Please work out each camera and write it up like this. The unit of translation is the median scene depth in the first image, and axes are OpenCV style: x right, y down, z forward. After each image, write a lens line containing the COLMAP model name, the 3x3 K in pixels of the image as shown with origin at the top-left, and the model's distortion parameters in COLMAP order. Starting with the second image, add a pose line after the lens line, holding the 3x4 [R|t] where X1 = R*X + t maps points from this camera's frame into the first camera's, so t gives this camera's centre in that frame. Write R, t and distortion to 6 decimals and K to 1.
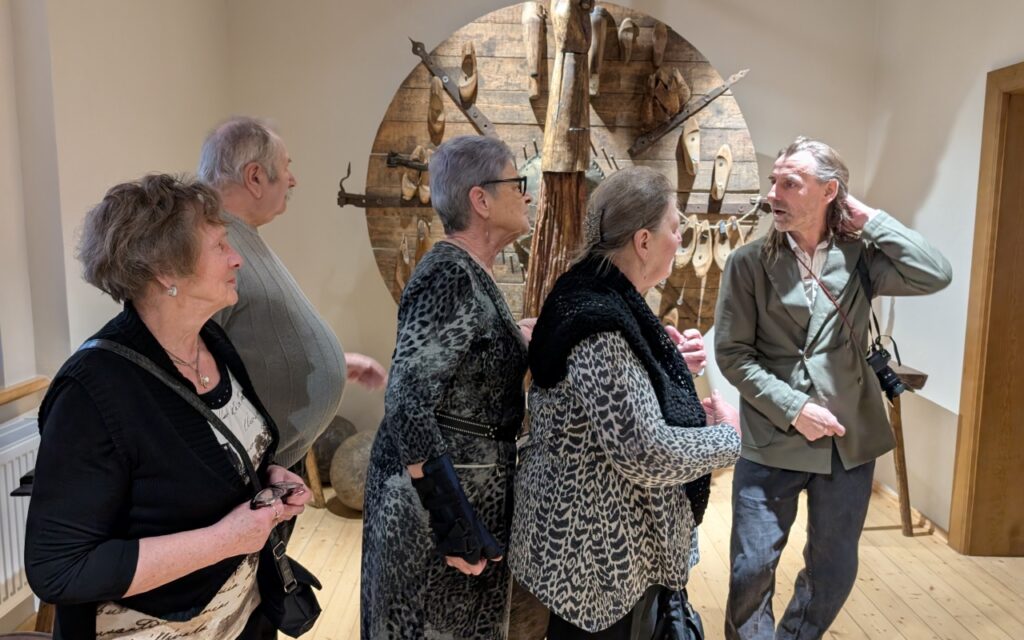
lens RADIAL K [[739.4, 0, 515.5], [0, 739.4, 321.6], [0, 0, 1]] dist [0.007591, -0.017730]
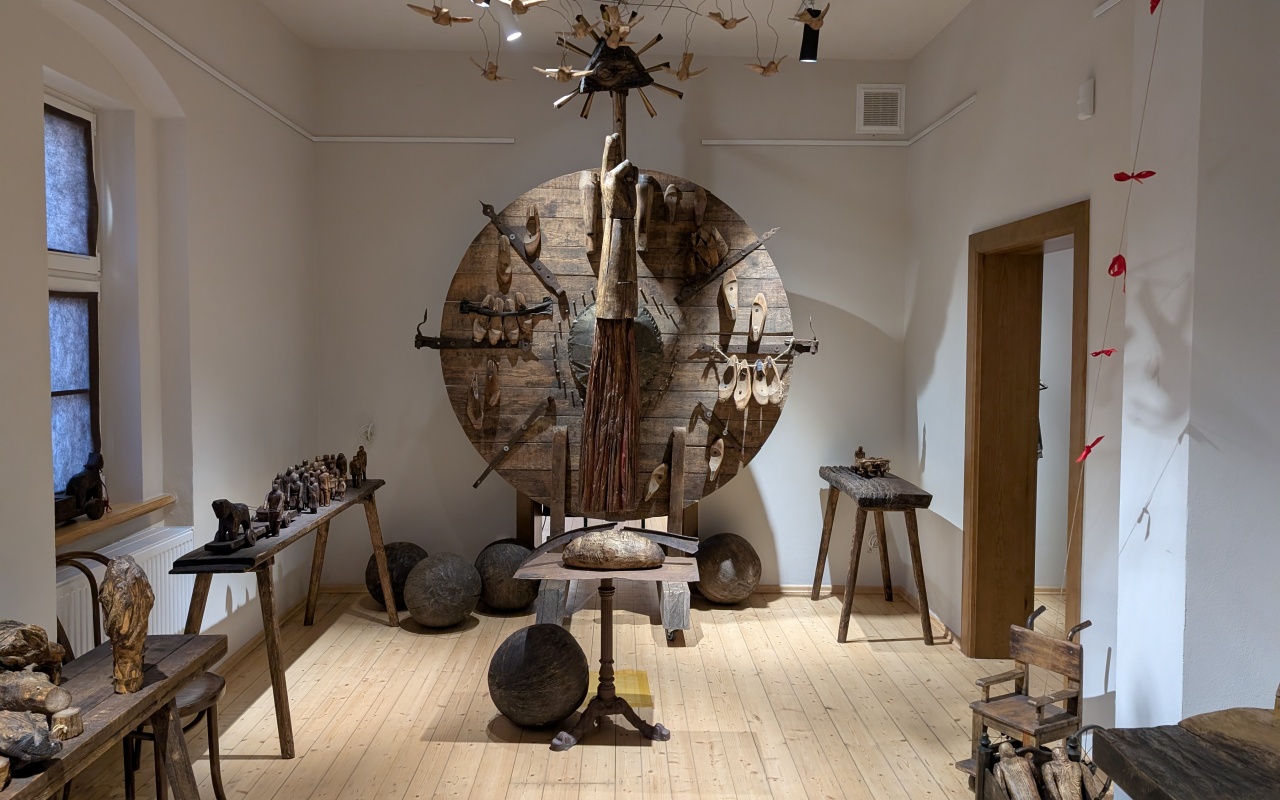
lens RADIAL K [[924.2, 0, 636.6], [0, 924.2, 392.6], [0, 0, 1]] dist [0.007591, -0.017730]
pose [[0.999989, -0.003609, 0.002979, 0.090156], [0.003843, 0.996563, -0.082747, 0.027772], [-0.002670, 0.082758, 0.996566, -0.389532]]
